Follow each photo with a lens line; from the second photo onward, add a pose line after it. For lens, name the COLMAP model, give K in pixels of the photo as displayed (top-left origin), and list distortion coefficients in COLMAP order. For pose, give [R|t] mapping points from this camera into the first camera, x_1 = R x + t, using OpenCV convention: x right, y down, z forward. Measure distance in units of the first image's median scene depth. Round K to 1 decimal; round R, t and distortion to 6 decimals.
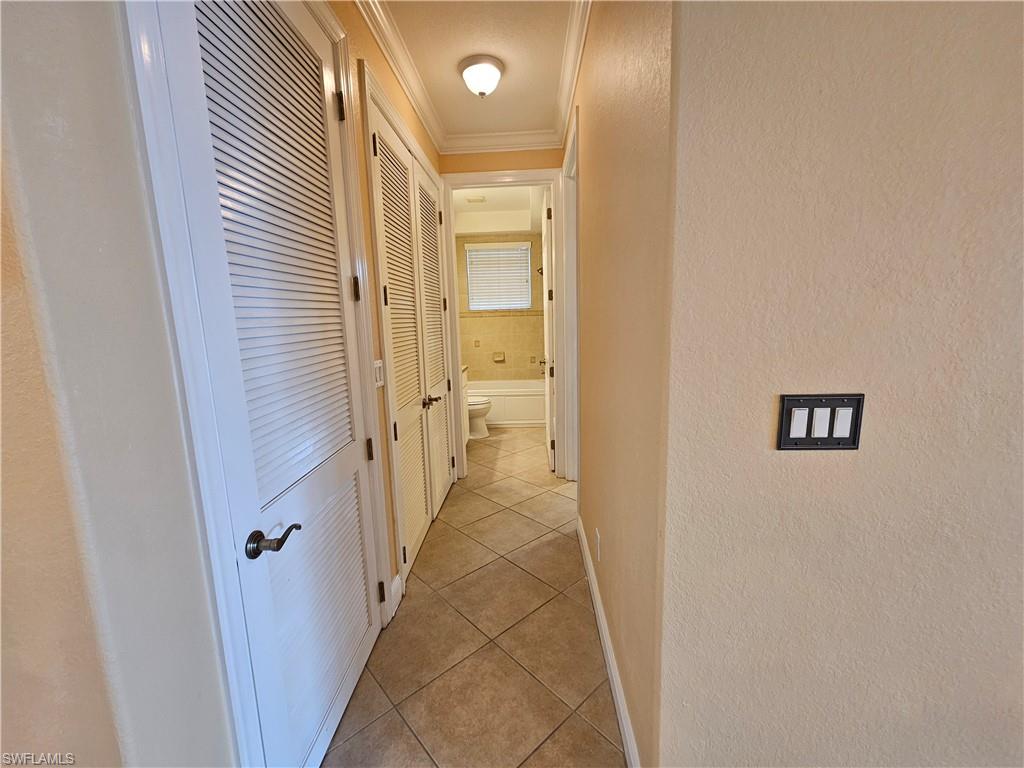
lens RADIAL K [[408.8, 0, 512.0], [0, 408.8, 384.0], [0, 0, 1]] dist [-0.000475, -0.000009]
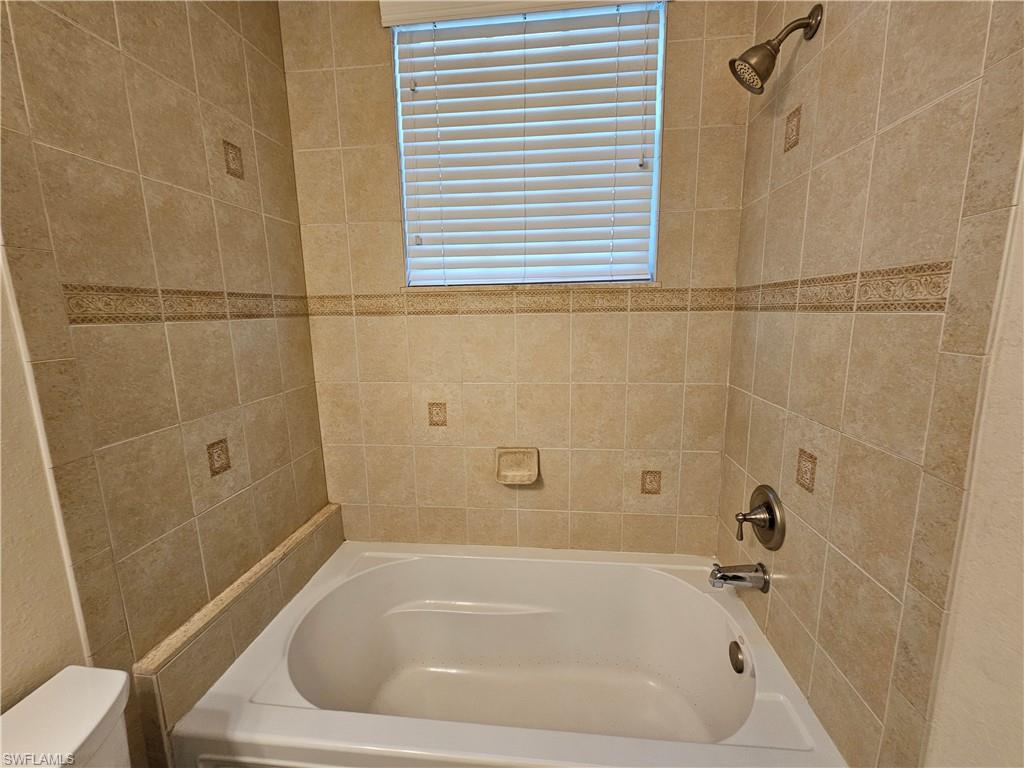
lens RADIAL K [[419.7, 0, 513.3], [0, 419.7, 382.8], [0, 0, 1]] dist [0.000878, 0.000541]
pose [[0.997987, 0.022871, -0.059156, -0.021016], [-0.021716, 0.999562, 0.020098, -0.126427], [0.059590, -0.018773, 0.998046, 0.741645]]
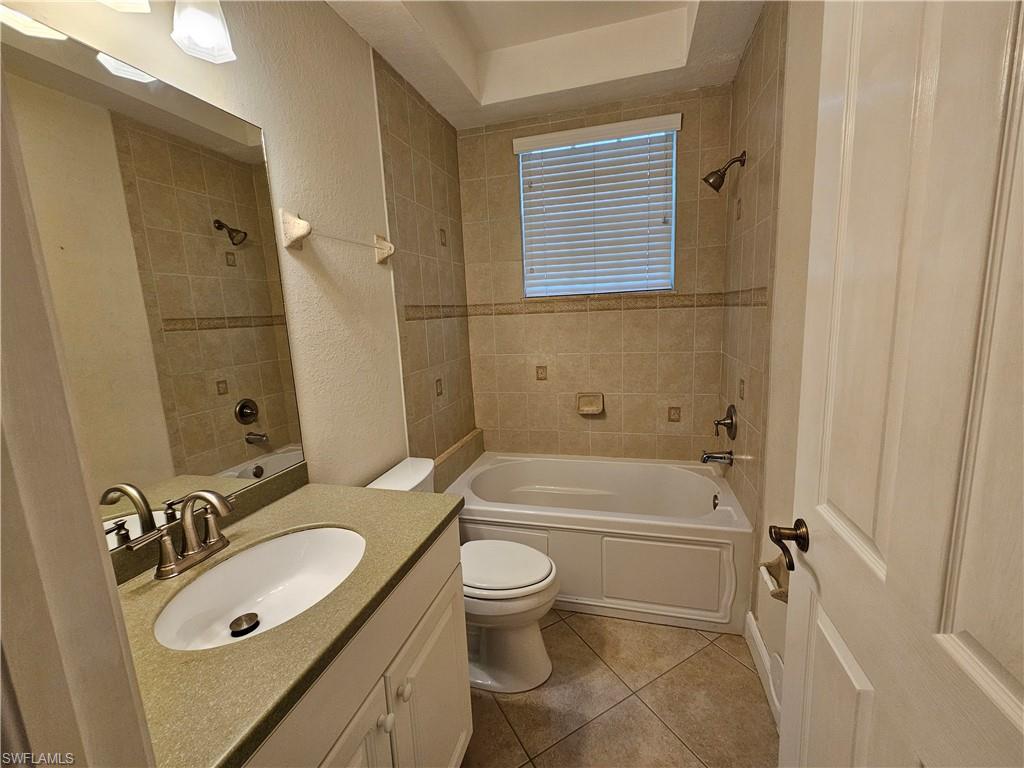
lens RADIAL K [[426.2, 0, 517.8], [0, 426.2, 381.9], [0, 0, 1]] dist [-0.001650, 0.000057]
pose [[0.975296, 0.022535, -0.219748, -0.009061], [-0.017918, 0.999575, 0.022982, -0.099961], [0.220172, -0.018477, 0.975286, 0.552115]]
